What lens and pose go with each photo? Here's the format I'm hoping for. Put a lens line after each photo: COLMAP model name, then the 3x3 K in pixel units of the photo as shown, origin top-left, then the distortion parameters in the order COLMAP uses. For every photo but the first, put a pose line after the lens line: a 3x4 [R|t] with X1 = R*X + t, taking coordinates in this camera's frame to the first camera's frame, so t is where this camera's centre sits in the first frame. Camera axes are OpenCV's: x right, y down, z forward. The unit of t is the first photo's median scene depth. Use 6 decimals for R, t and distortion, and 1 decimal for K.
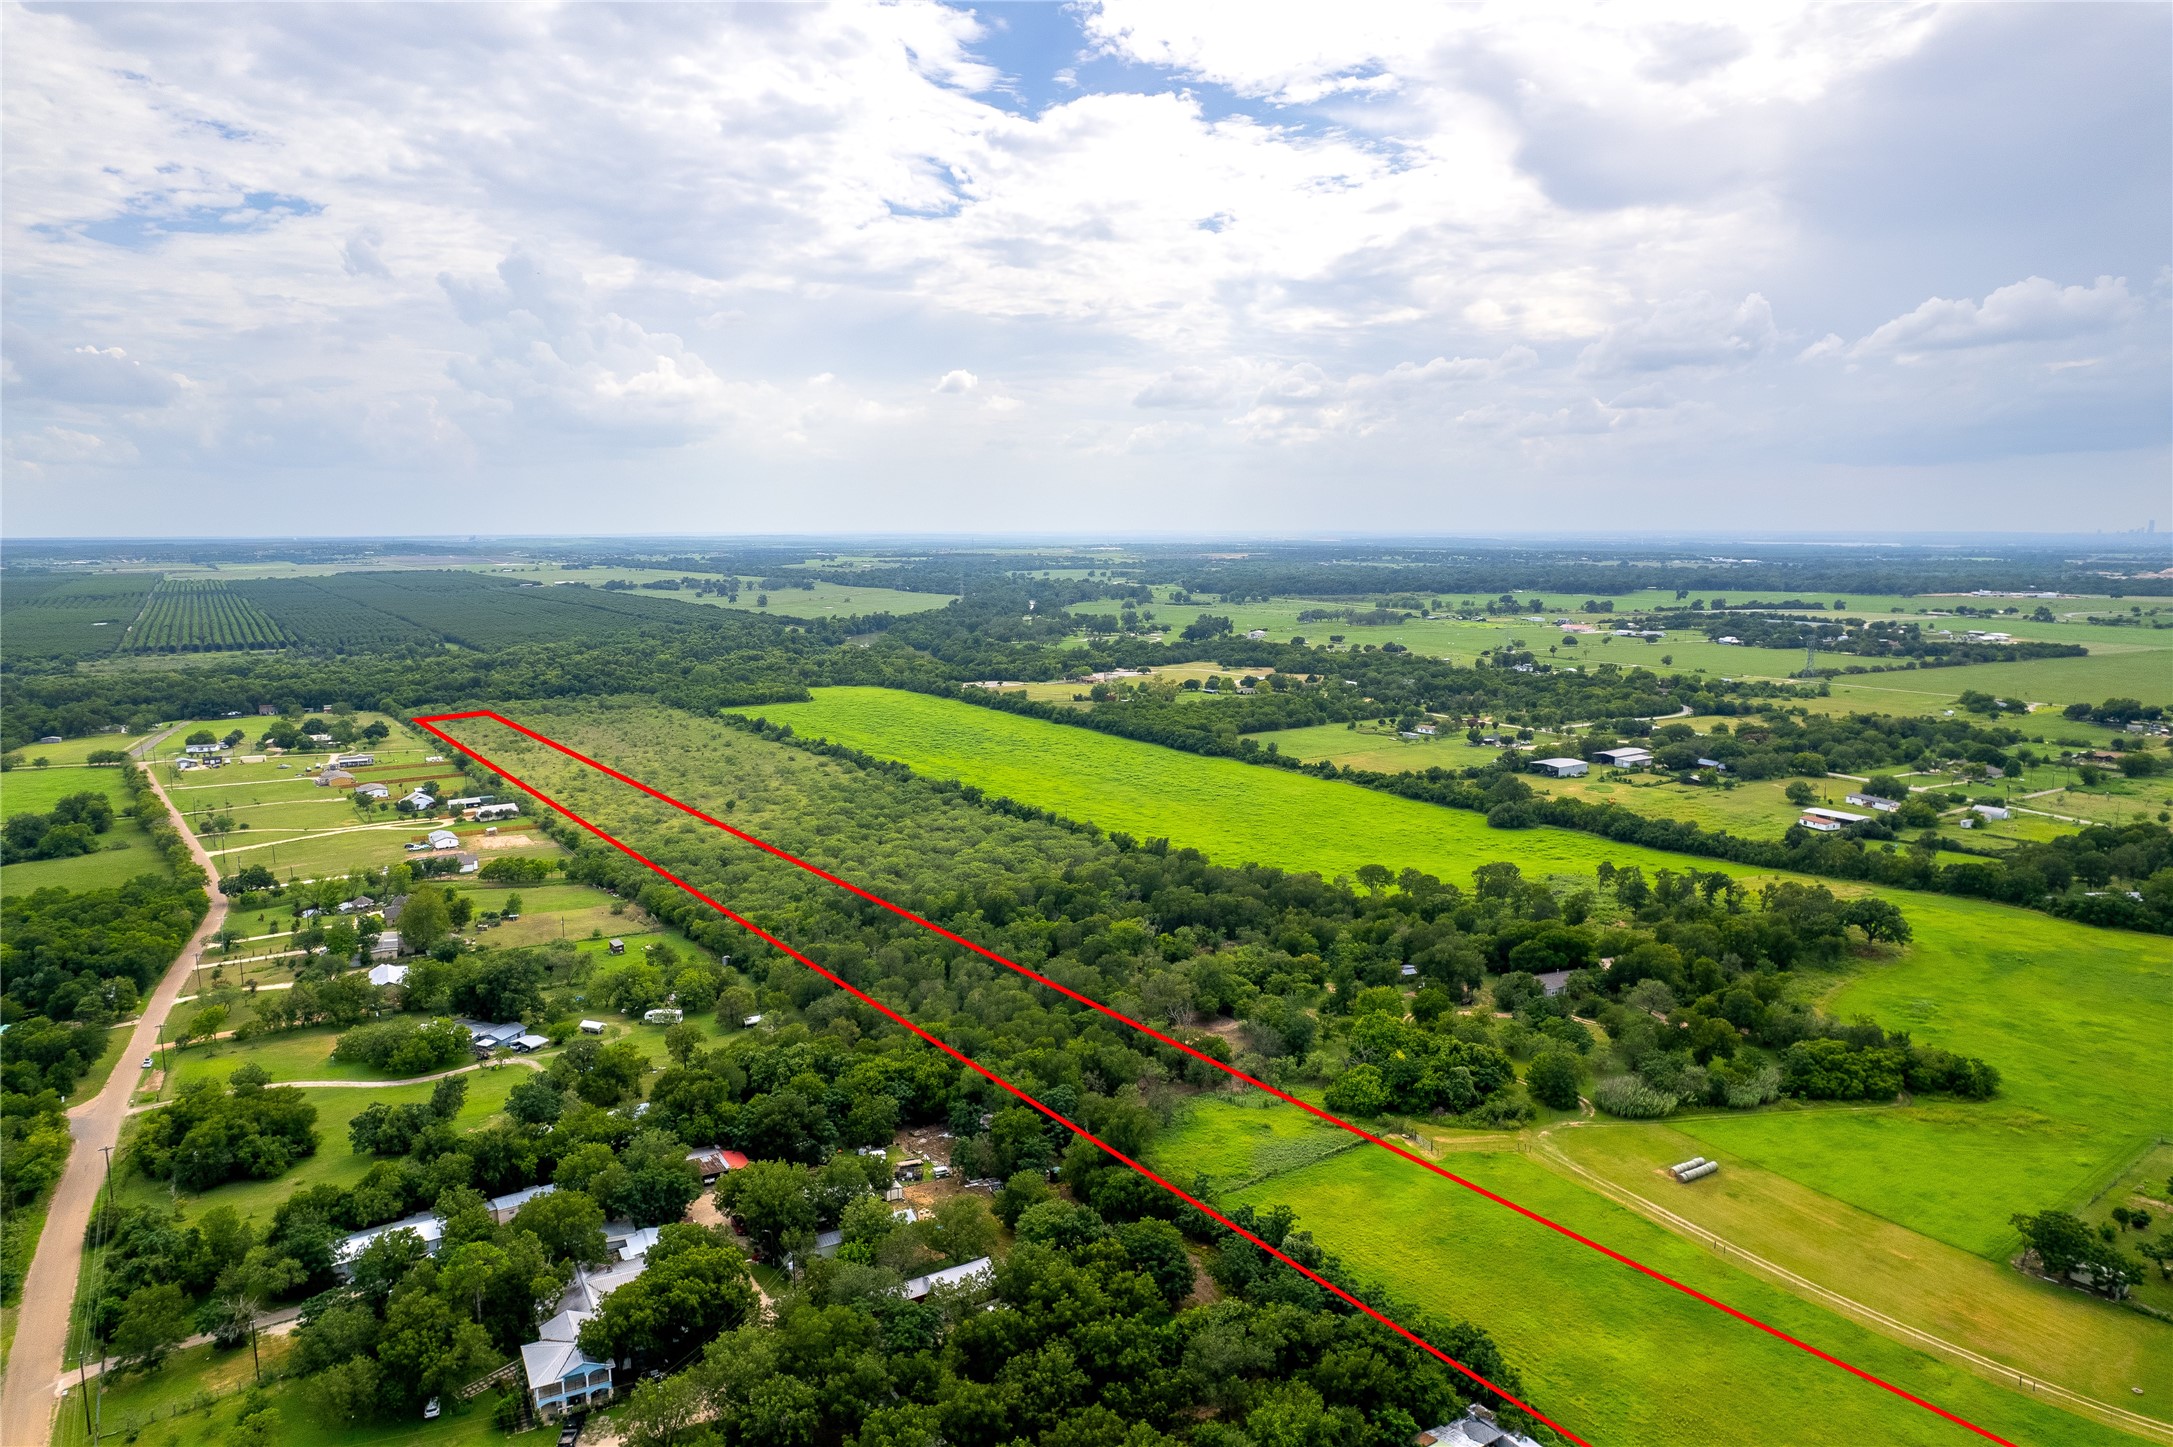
lens RADIAL K [[1381.8, 0, 1069.7], [0, 1381.8, 713.5], [0, 0, 1]] dist [-0.076894, 0.064700]
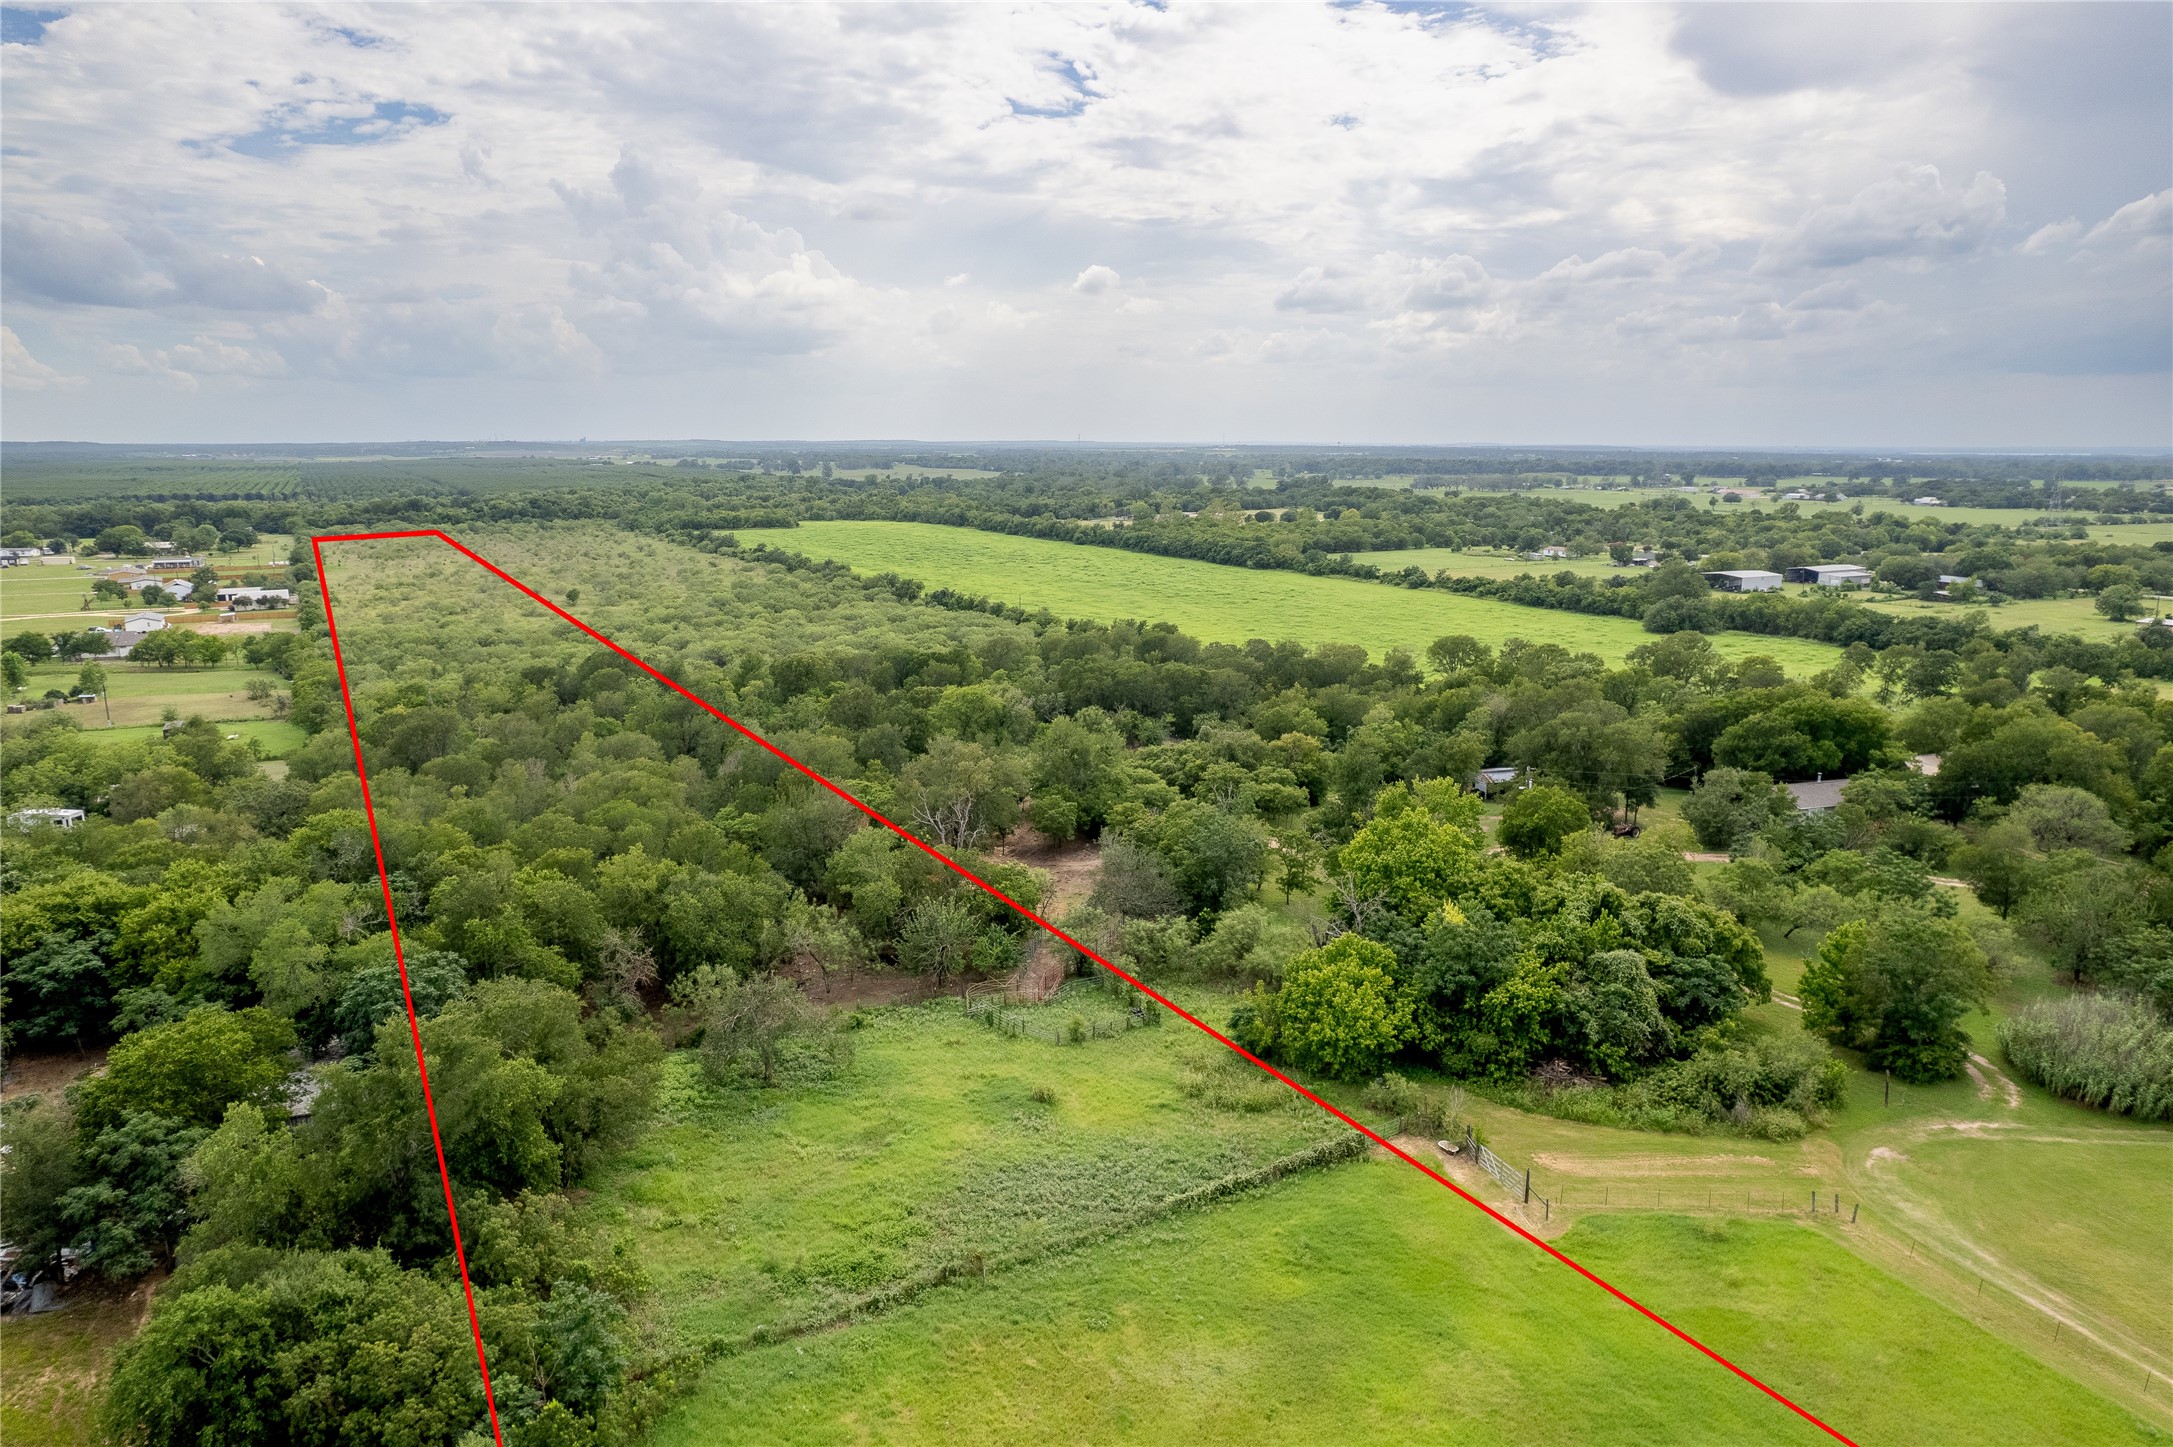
lens RADIAL K [[1381.8, 0, 1084.6], [0, 1381.8, 717.4], [0, 0, 1]] dist [-0.076894, 0.064700]
pose [[0.996931, 0.018737, -0.076010, 0.072713], [-0.014005, 0.997958, 0.062315, 0.074809], [0.077022, -0.061059, 0.995158, 0.269675]]
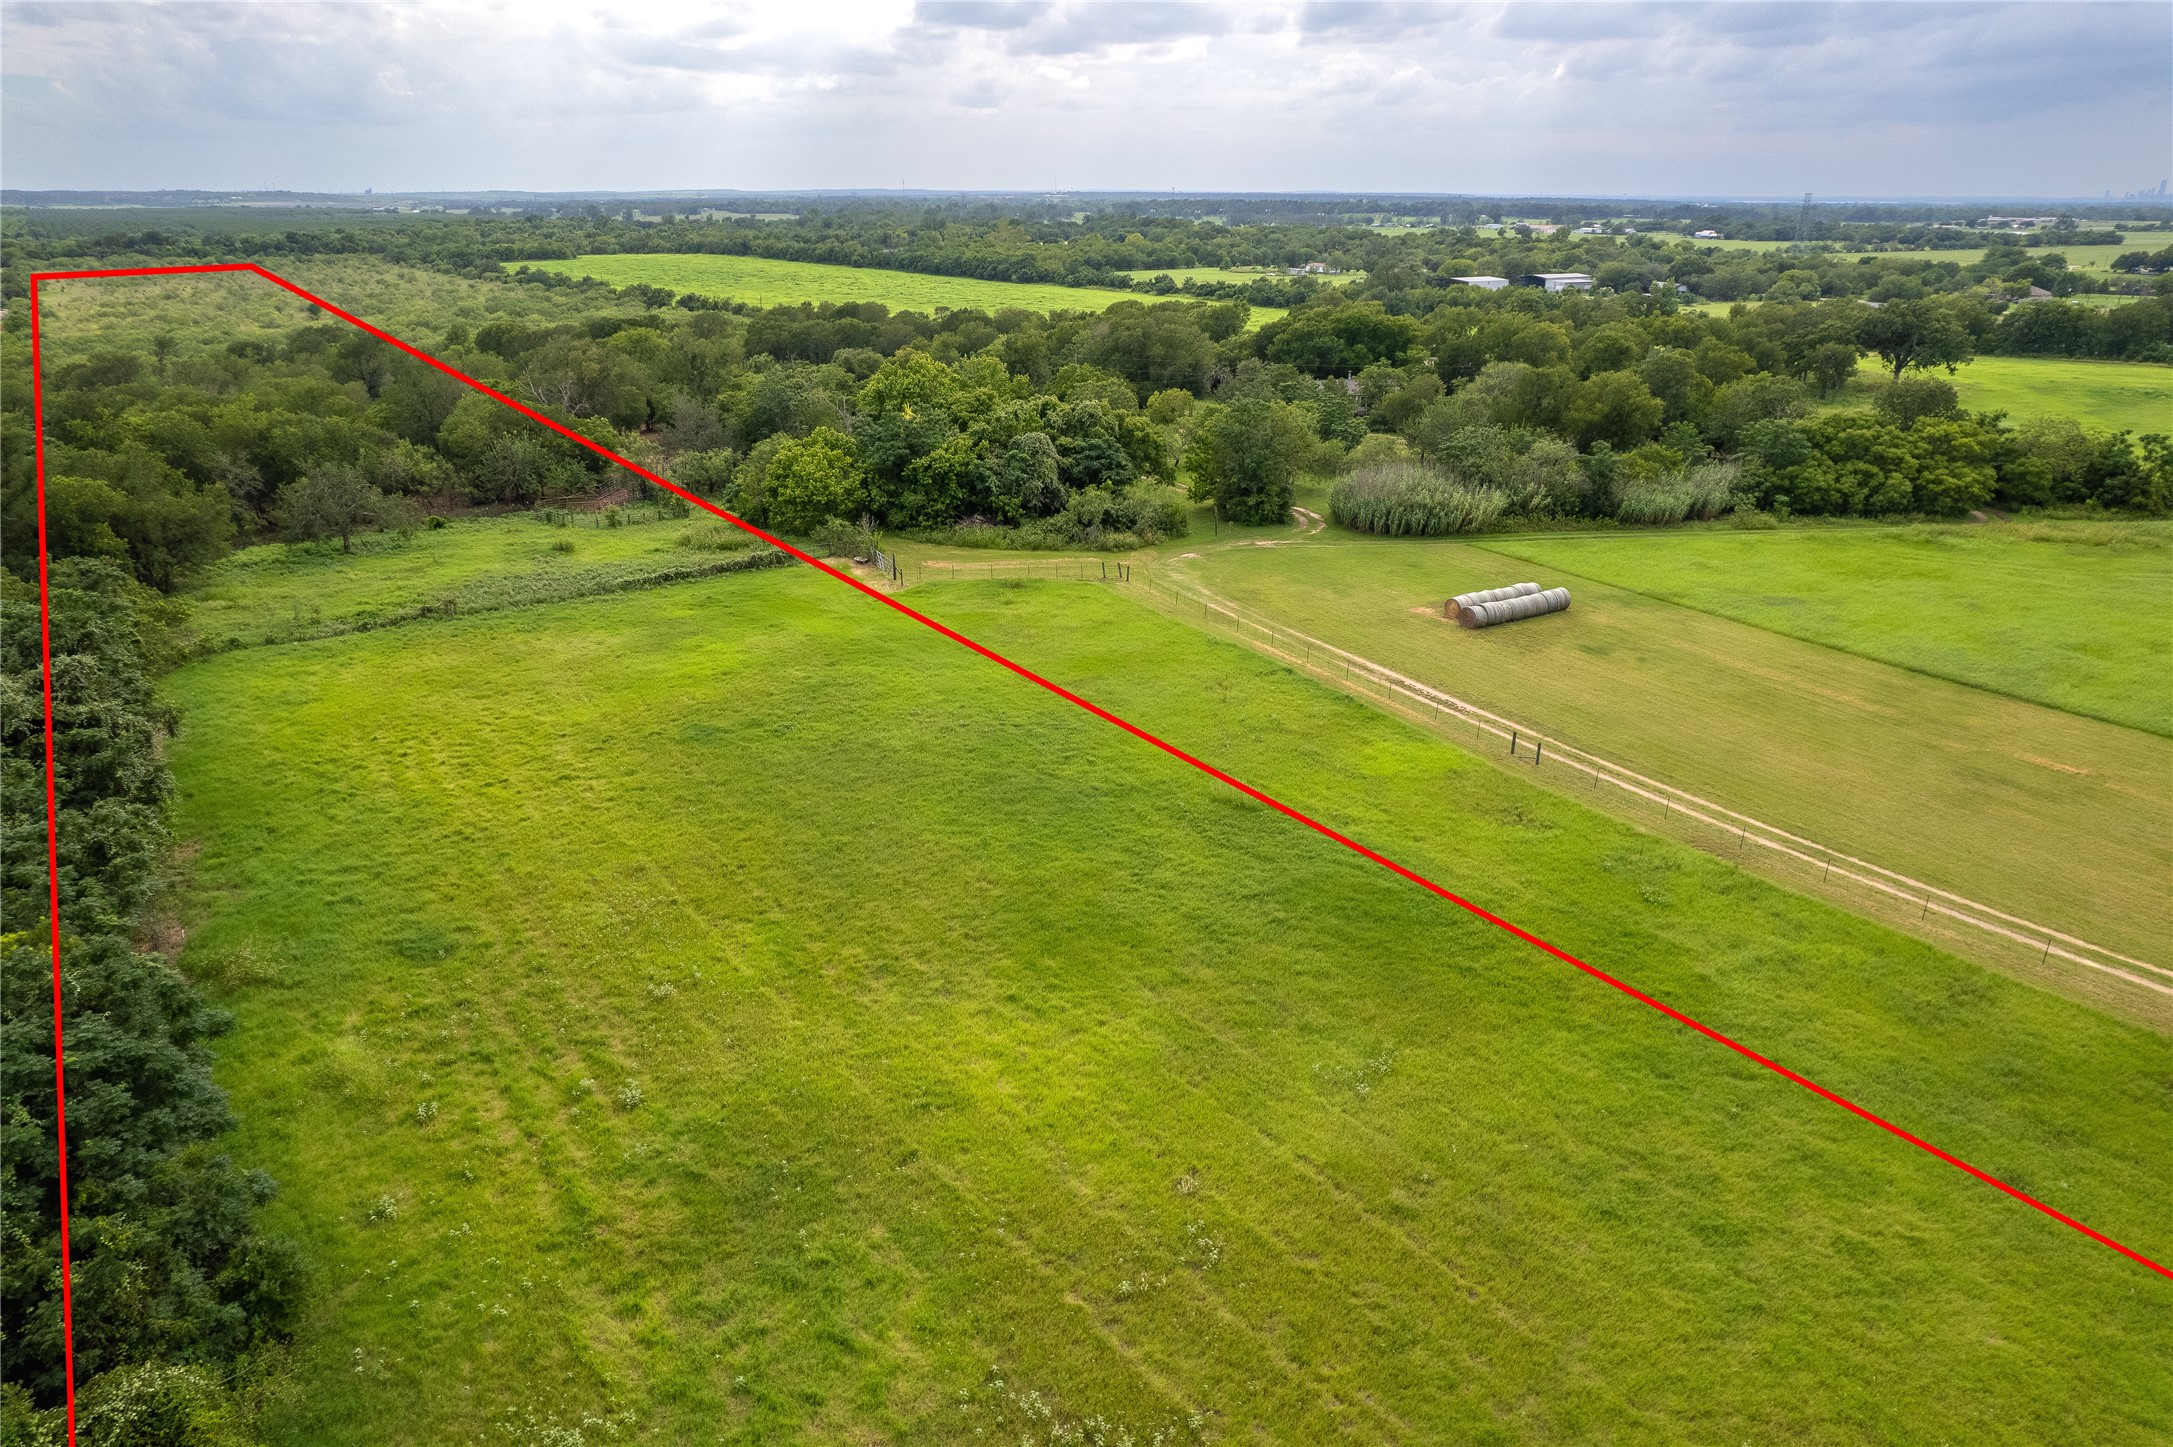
lens RADIAL K [[1381.8, 0, 1072.3], [0, 1381.8, 705.2], [0, 0, 1]] dist [-0.076894, 0.064700]
pose [[0.999626, -0.007702, 0.026250, 0.120333], [0.001704, 0.975211, 0.221269, 0.103221], [-0.027304, -0.221142, 0.974859, 0.226523]]
